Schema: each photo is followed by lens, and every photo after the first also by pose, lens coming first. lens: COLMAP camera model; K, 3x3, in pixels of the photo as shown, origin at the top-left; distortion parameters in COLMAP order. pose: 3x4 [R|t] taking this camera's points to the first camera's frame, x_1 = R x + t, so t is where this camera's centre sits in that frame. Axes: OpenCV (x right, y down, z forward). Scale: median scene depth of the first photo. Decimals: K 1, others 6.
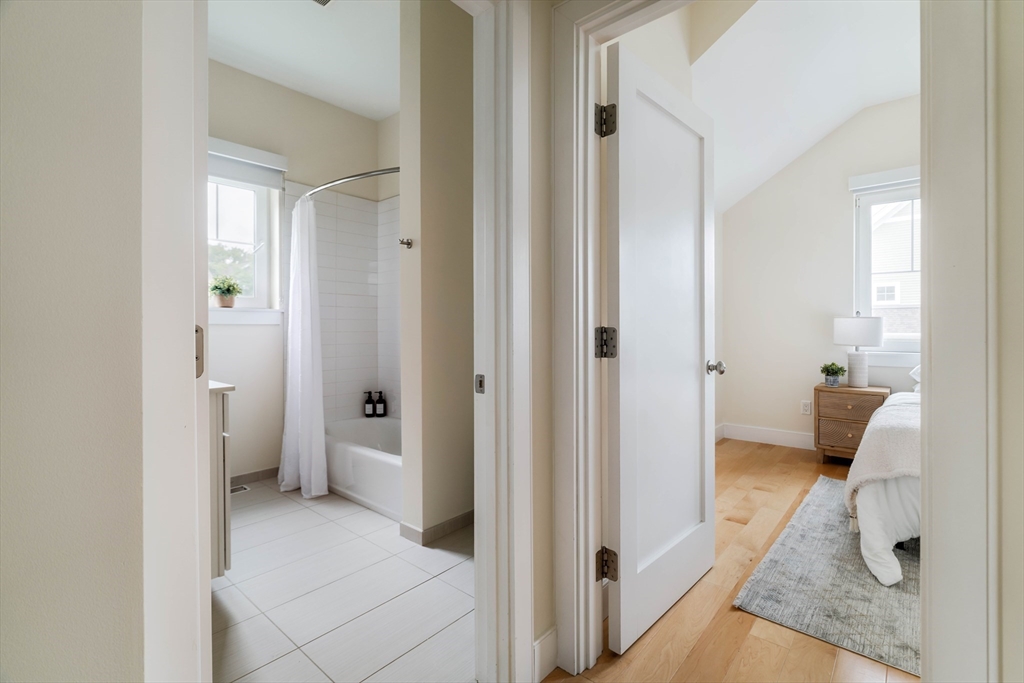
lens RADIAL K [[463.0, 0, 514.5], [0, 463.0, 327.1], [0, 0, 1]] dist [-0.001296, 0.000041]
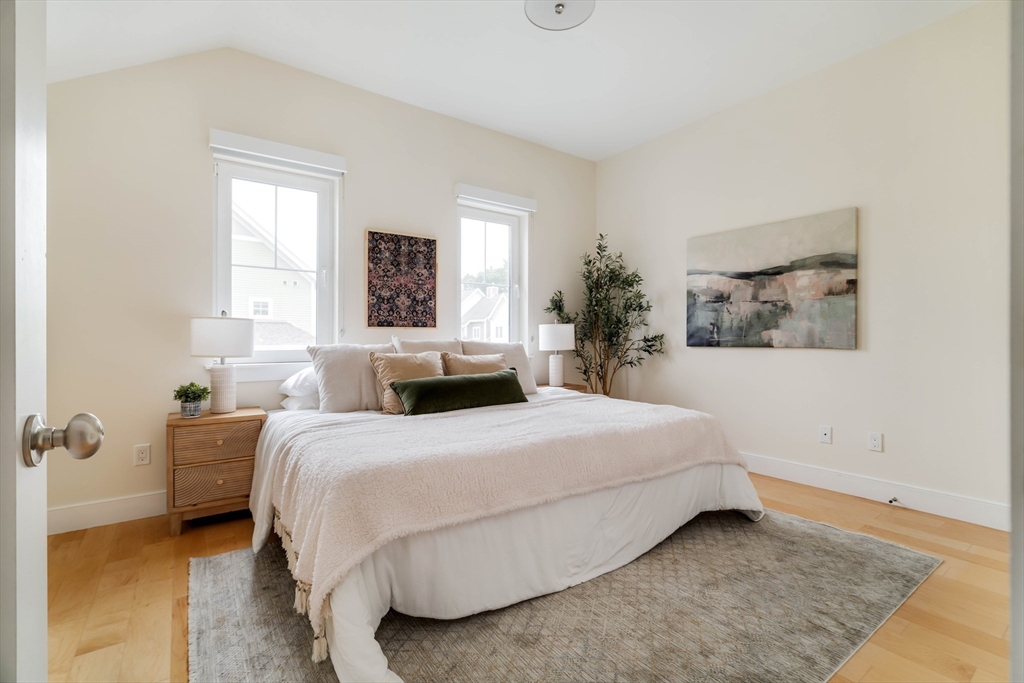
lens RADIAL K [[459.5, 0, 512.0], [0, 459.5, 341.5], [0, 0, 1]] dist [0.000996, 0.000269]
pose [[0.224037, 0.001364, 0.974580, 0.125623], [-0.001728, 0.999998, -0.001002, 0.015514], [-0.974579, -0.001460, 0.224038, 0.384607]]
